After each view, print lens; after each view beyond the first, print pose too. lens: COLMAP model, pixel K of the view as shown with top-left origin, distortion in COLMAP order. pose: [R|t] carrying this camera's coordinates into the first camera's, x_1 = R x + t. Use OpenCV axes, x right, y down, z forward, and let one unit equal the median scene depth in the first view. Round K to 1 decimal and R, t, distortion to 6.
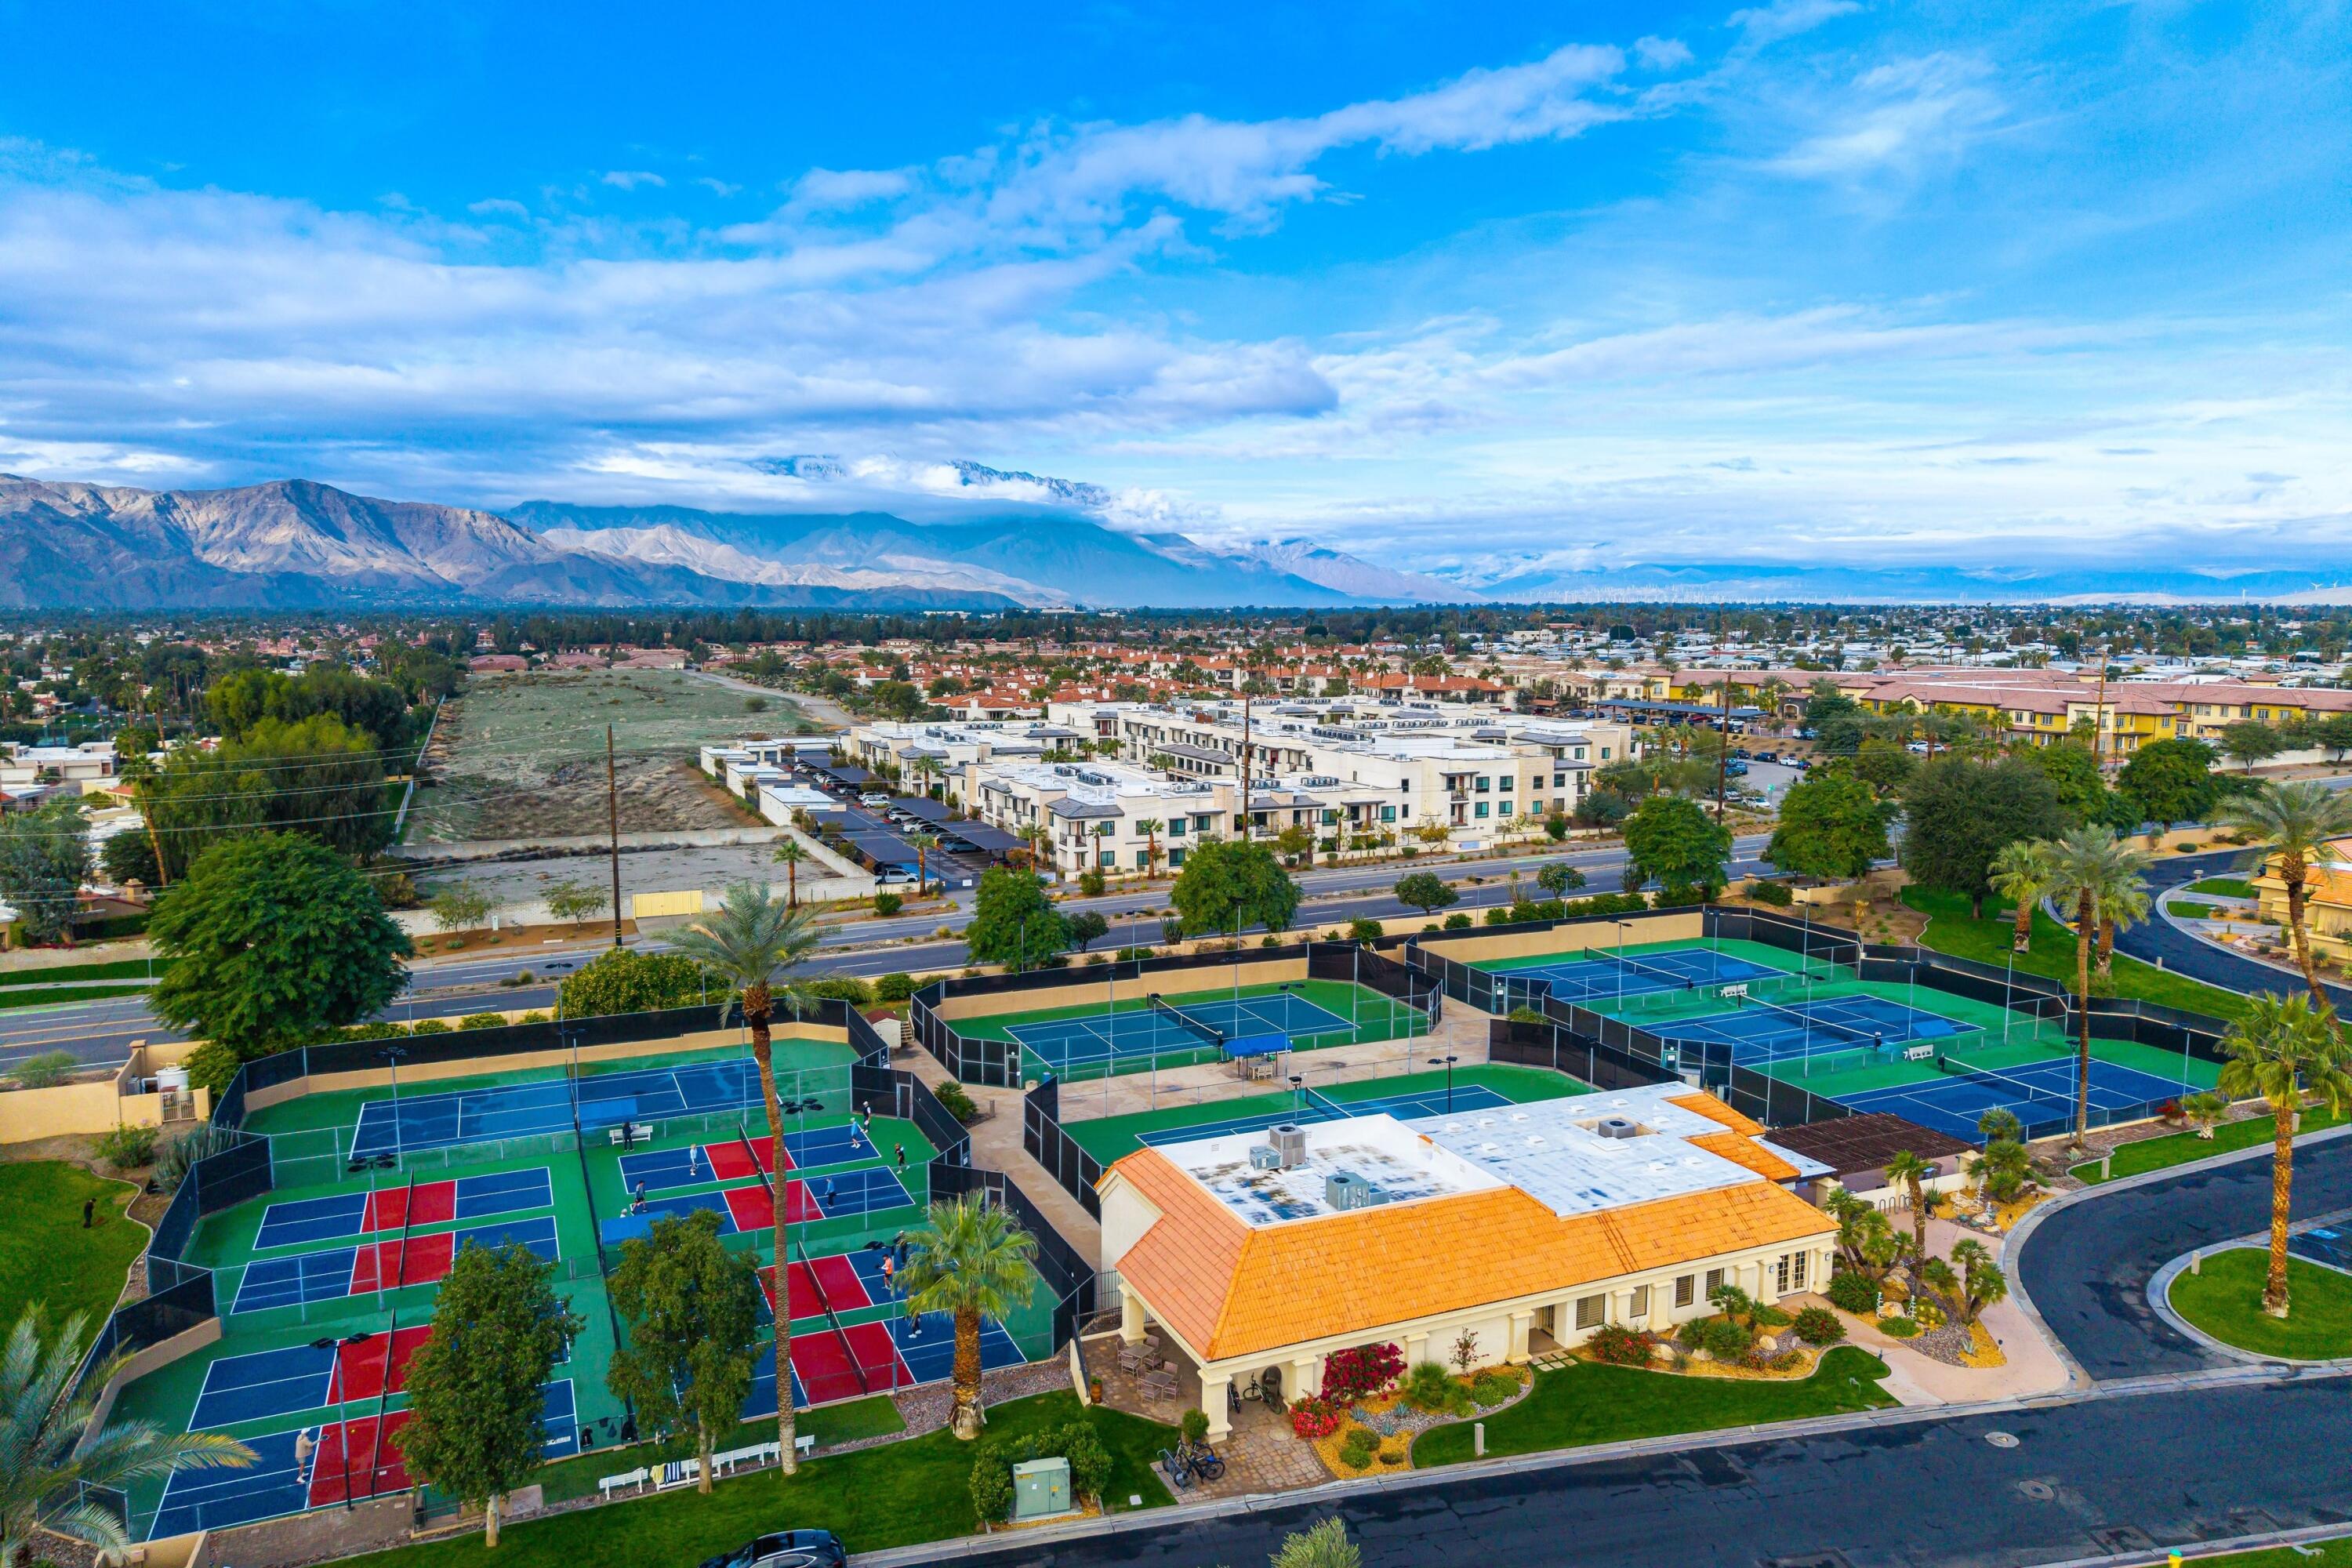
lens RADIAL K [[1561.0, 0, 1168.2], [0, 1561.0, 820.5], [0, 0, 1]] dist [0.014696, -0.004103]
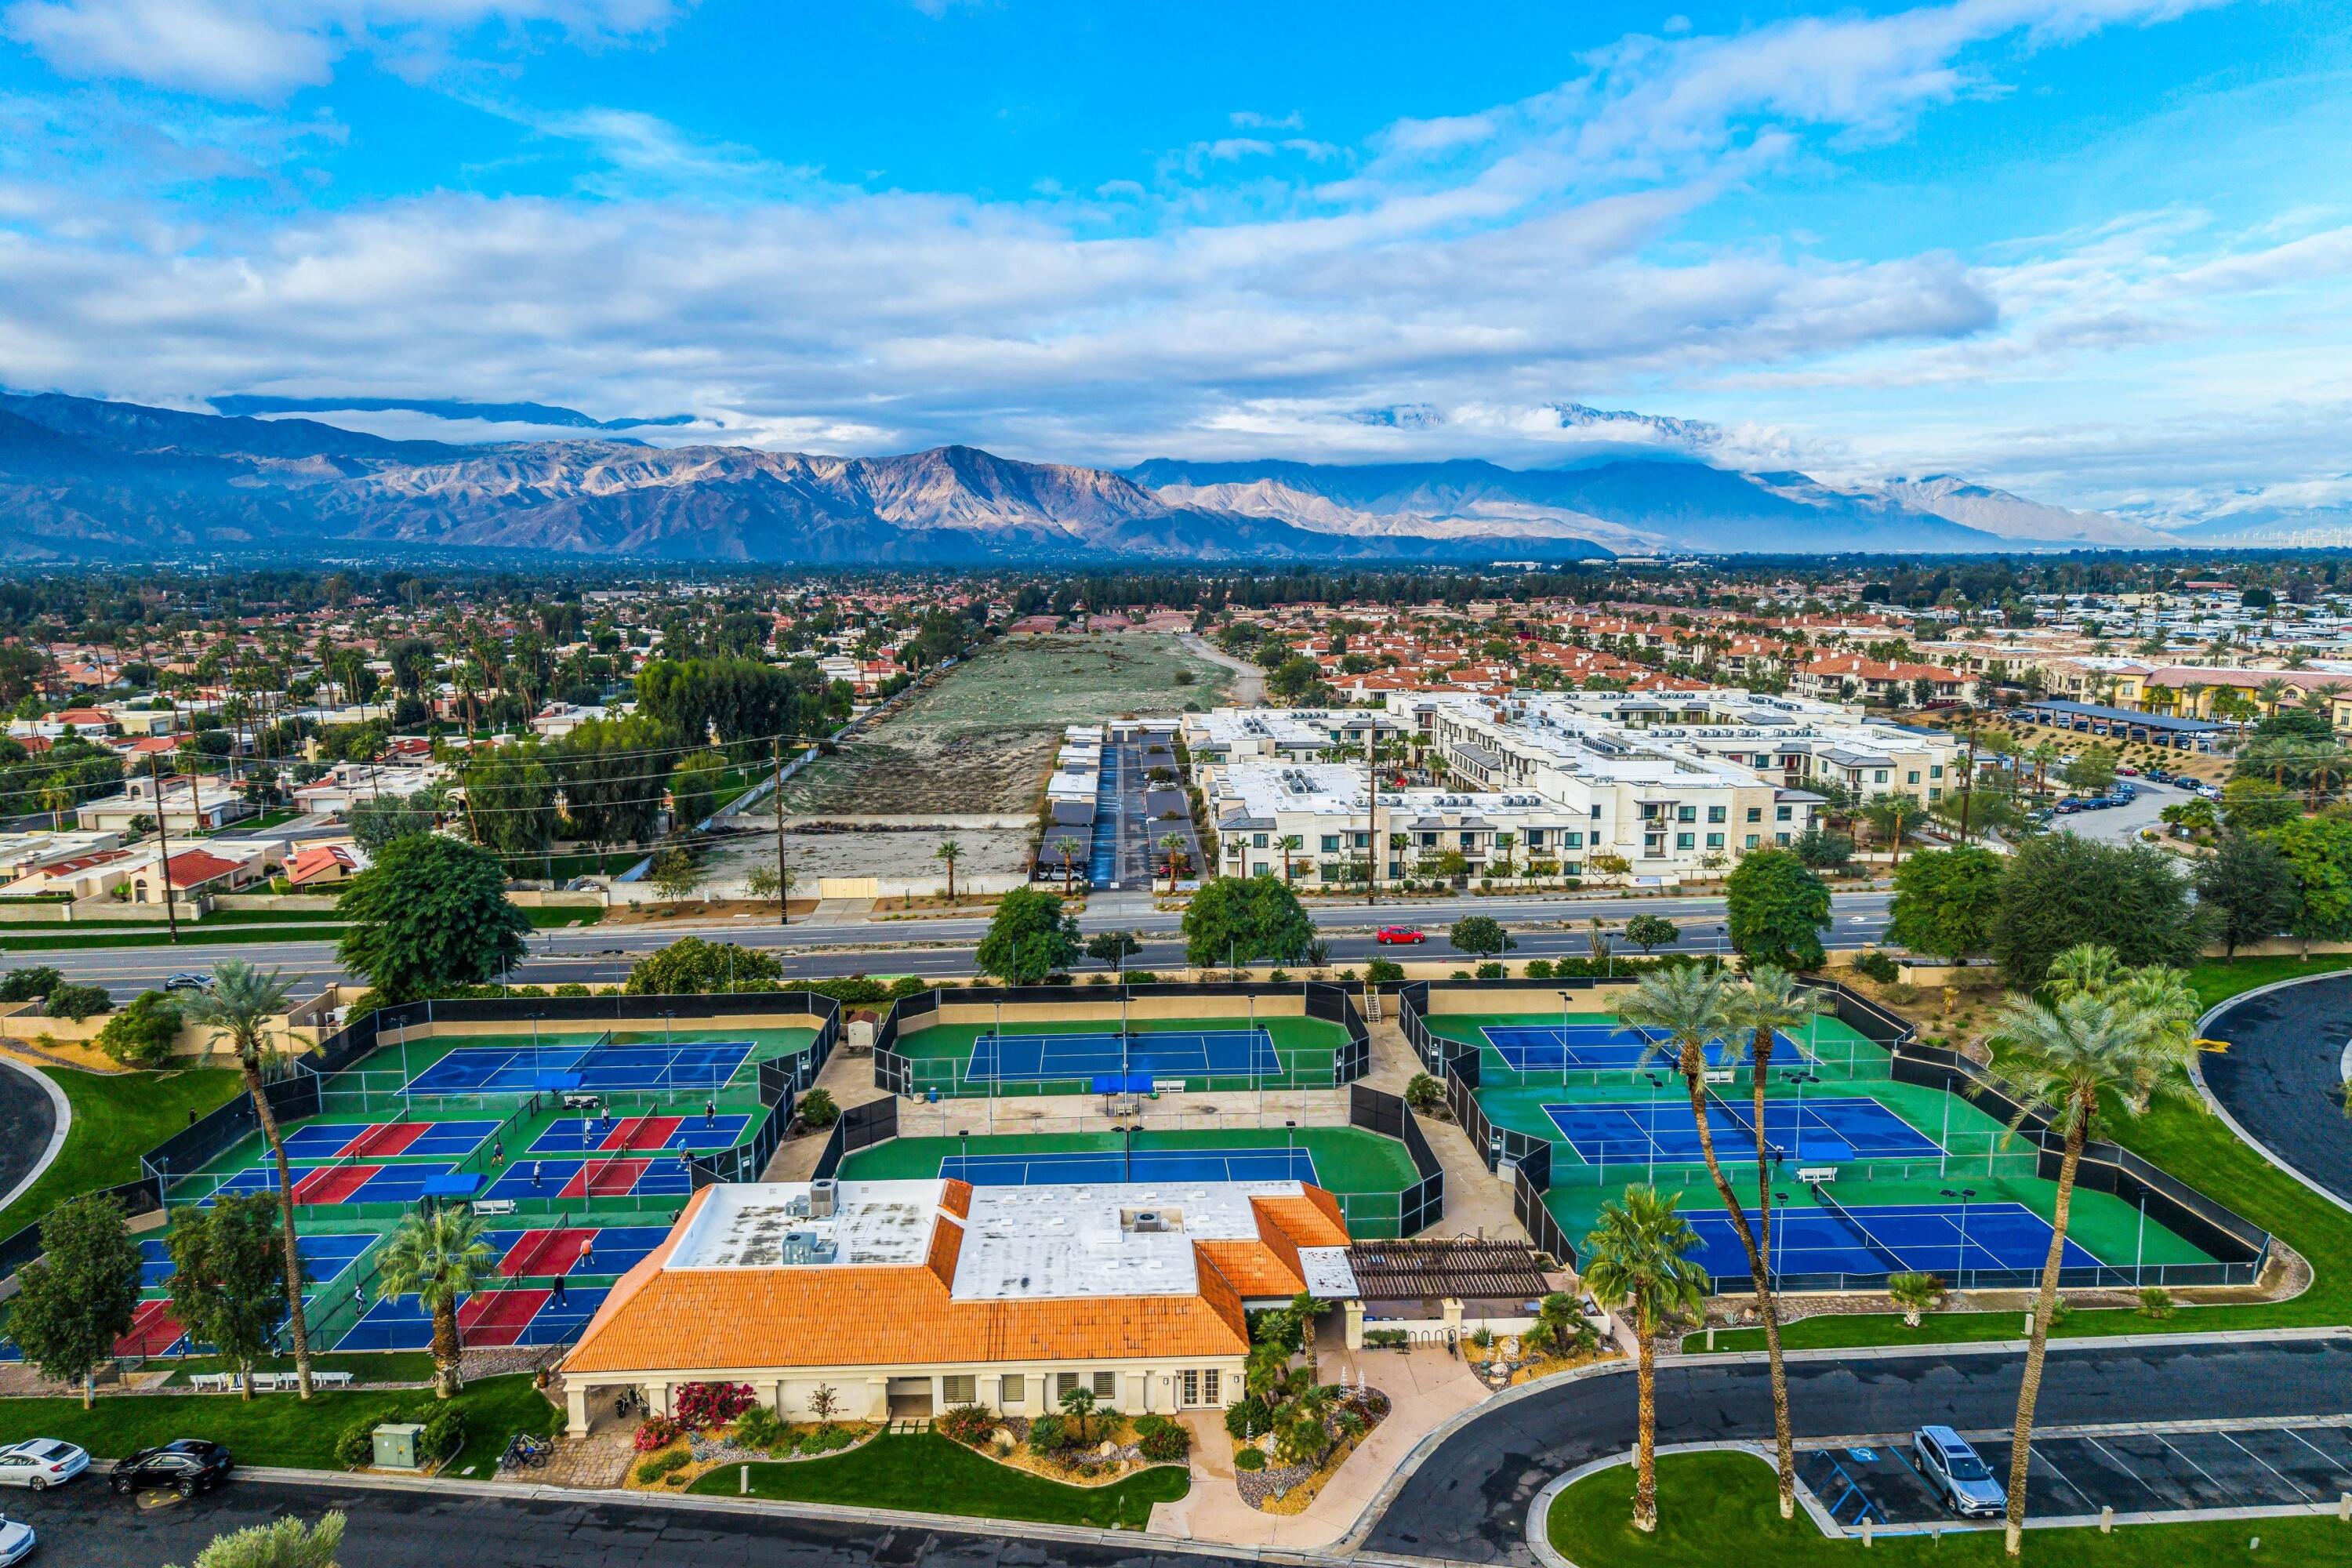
lens RADIAL K [[1572.9, 0, 1176.0], [0, 1572.9, 784.0], [0, 0, 1]] dist [0.038447, -0.049387]
pose [[0.931735, 0.048425, -0.359896, 0.108604], [-0.044708, 0.998826, 0.018651, -0.019129], [0.360376, -0.001287, 0.932806, 0.002107]]
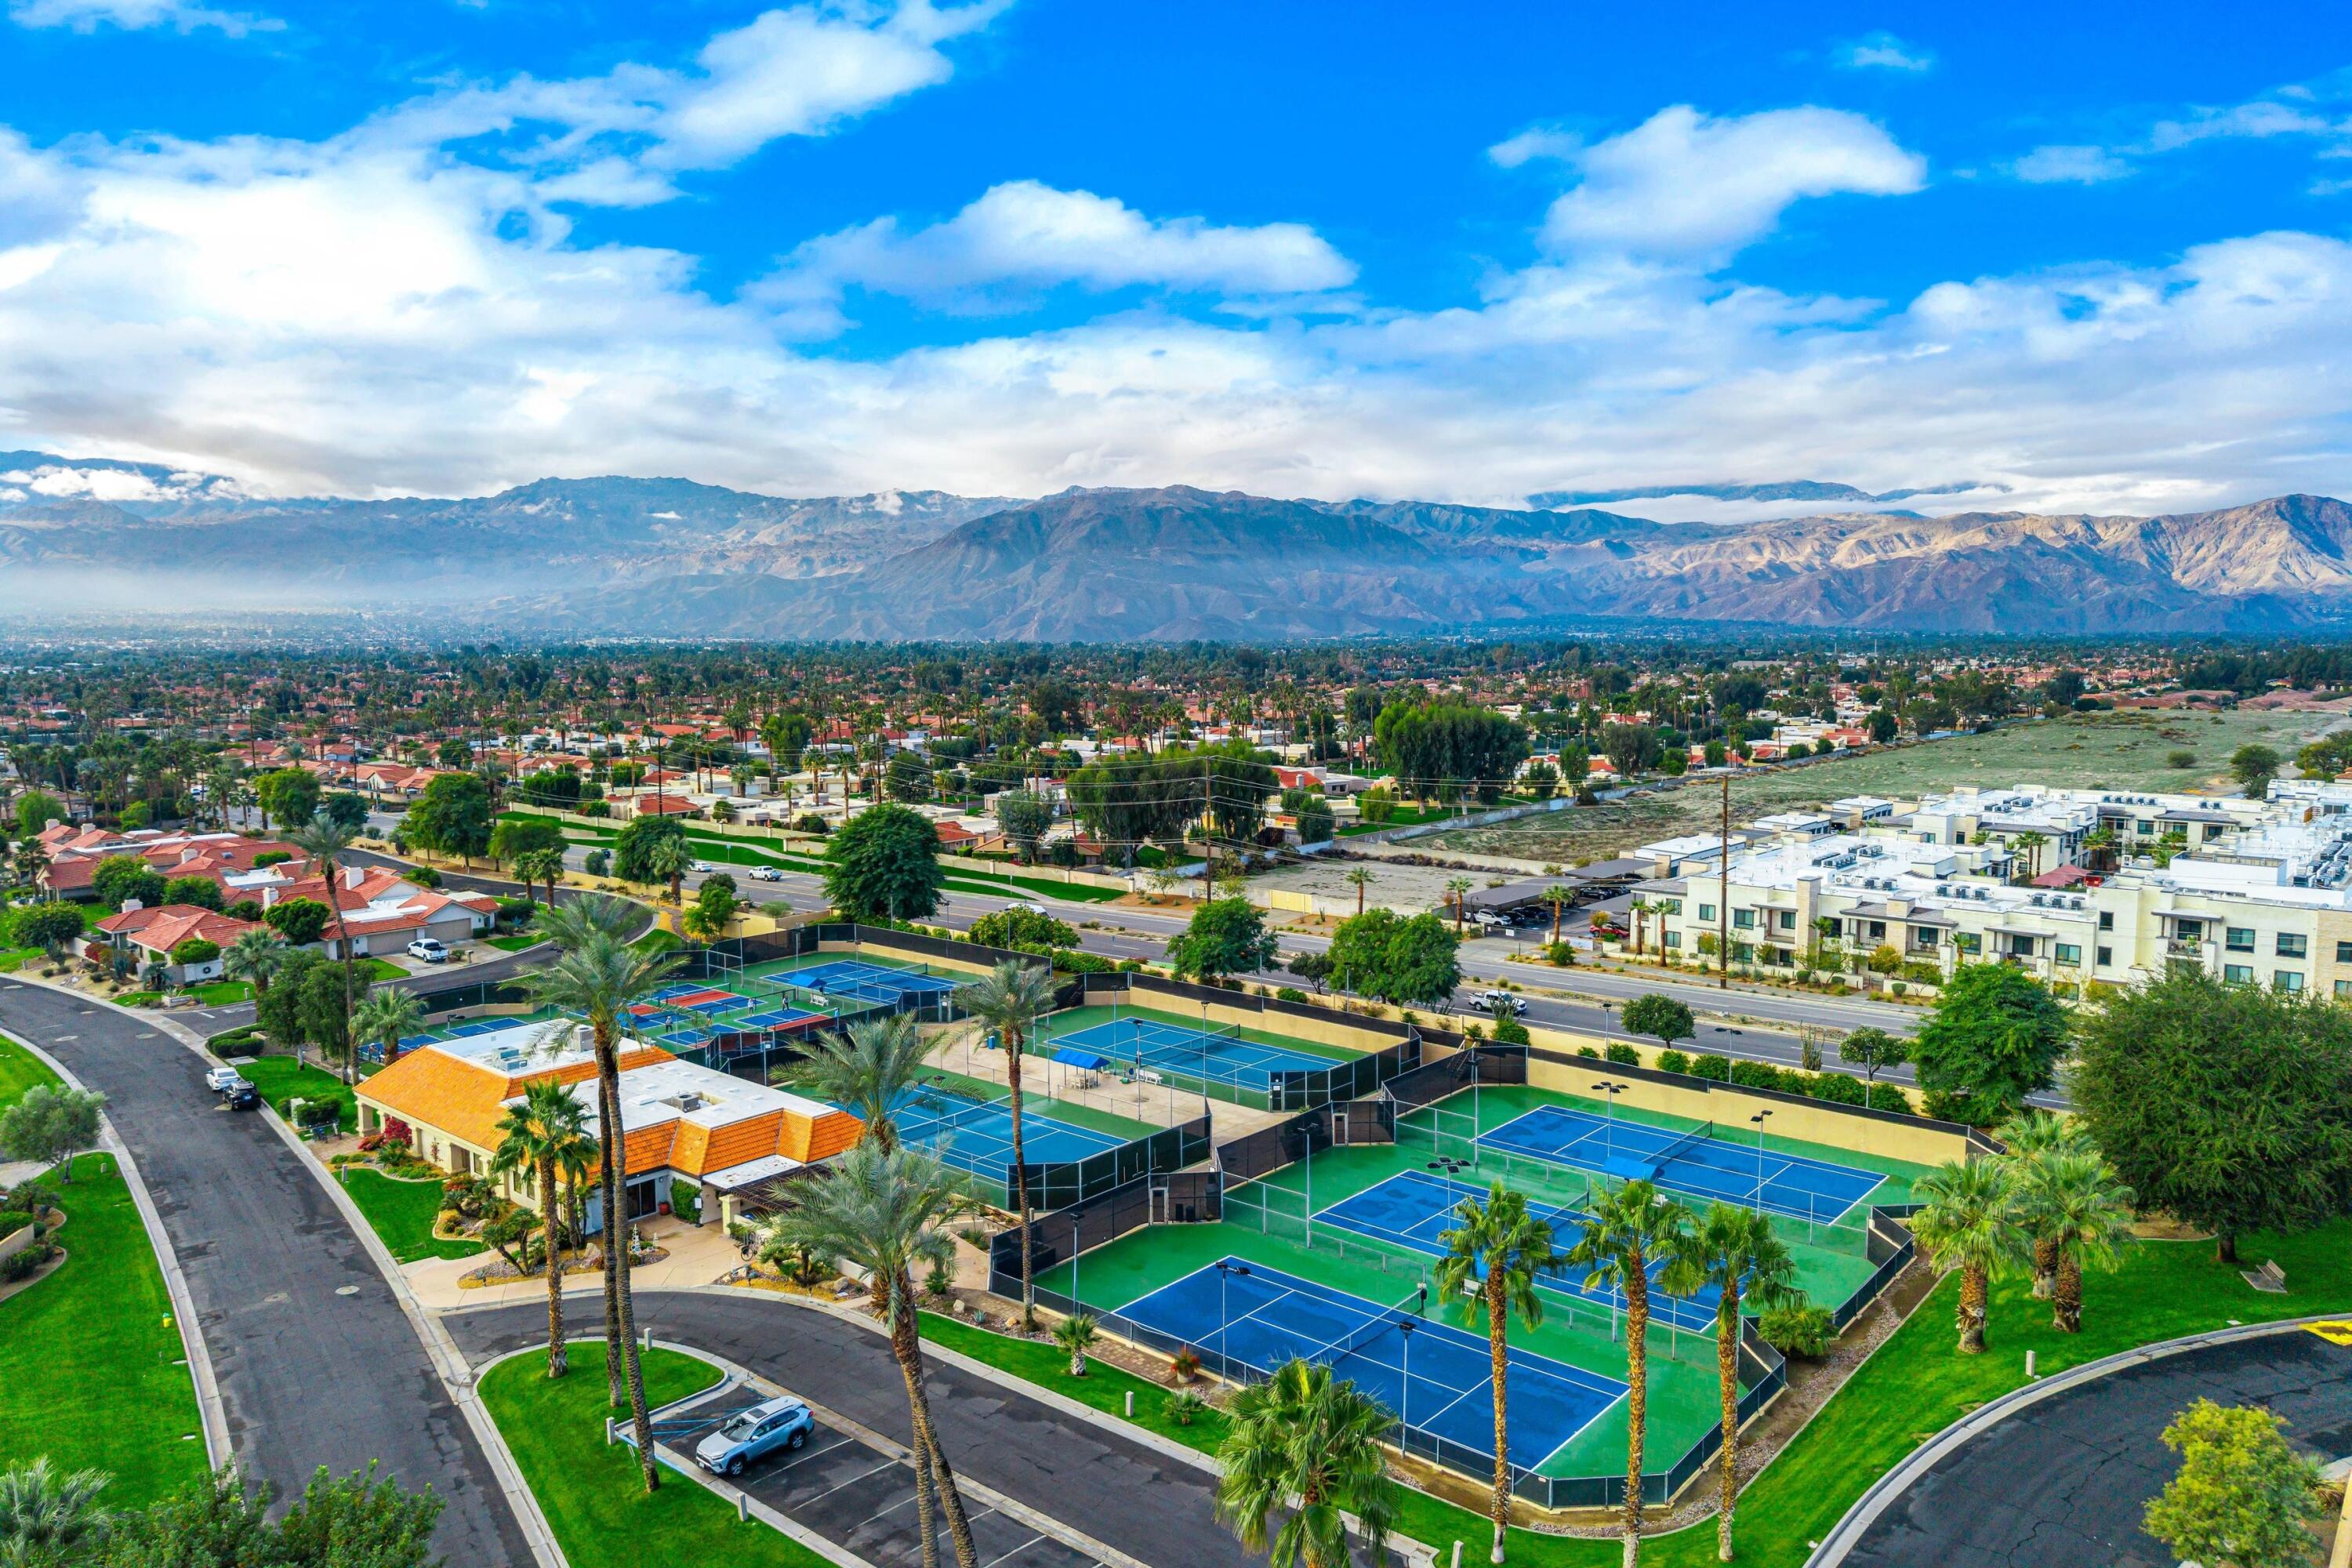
lens RADIAL K [[1572.9, 0, 1176.0], [0, 1572.9, 784.0], [0, 0, 1]] dist [0.038447, -0.049387]
pose [[0.422671, 0.082875, -0.902486, 0.261166], [-0.117094, 0.992457, 0.036297, -0.025629], [0.898687, 0.090334, 0.429187, 0.124888]]
